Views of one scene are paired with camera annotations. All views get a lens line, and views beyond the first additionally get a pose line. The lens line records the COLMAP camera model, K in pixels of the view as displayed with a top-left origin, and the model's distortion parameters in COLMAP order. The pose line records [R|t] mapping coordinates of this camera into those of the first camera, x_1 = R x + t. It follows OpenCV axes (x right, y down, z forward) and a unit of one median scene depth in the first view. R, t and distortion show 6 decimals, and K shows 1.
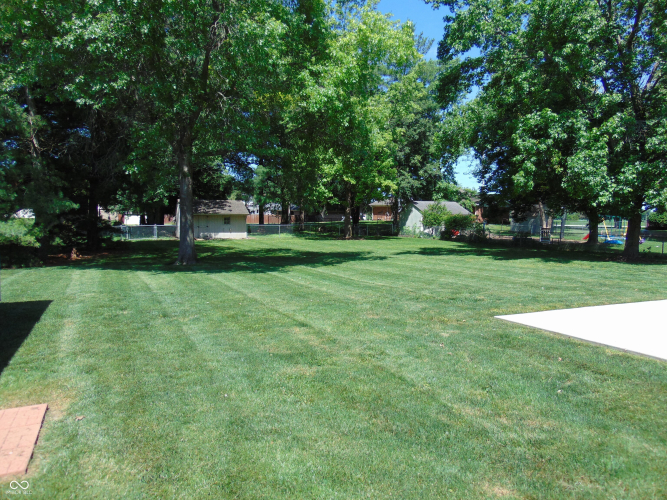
lens RADIAL K [[502.4, 0, 333.5], [0, 502.4, 250.0], [0, 0, 1]] dist [-0.029380, 0.053626]
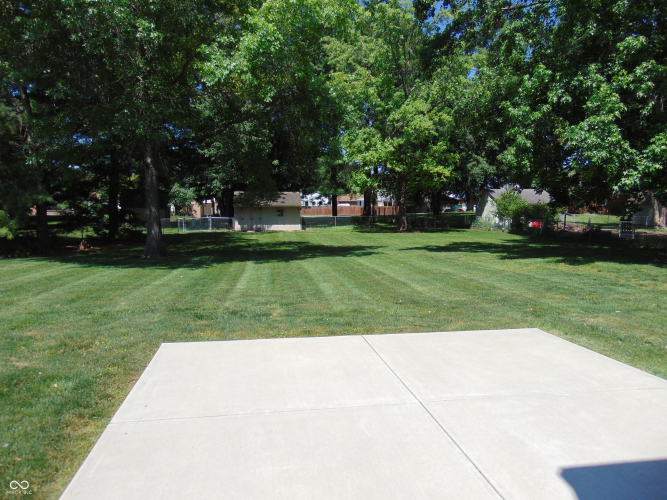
lens RADIAL K [[502.4, 0, 333.5], [0, 502.4, 250.0], [0, 0, 1]] dist [-0.029380, 0.053626]
pose [[0.962740, 0.013677, -0.270083, 0.163068], [-0.009220, 0.999800, 0.017765, -0.003825], [0.270272, -0.014613, 0.962673, 0.081528]]
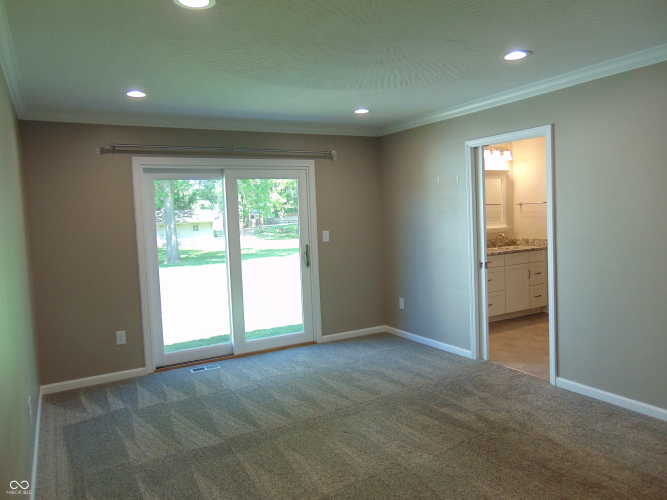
lens RADIAL K [[502.4, 0, 333.5], [0, 502.4, 250.0], [0, 0, 1]] dist [-0.029380, 0.053626]
pose [[0.995492, -0.059941, 0.073502, 0.014753], [0.060002, 0.998197, 0.001384, 0.010169], [-0.073453, 0.003032, 0.997294, -0.170468]]
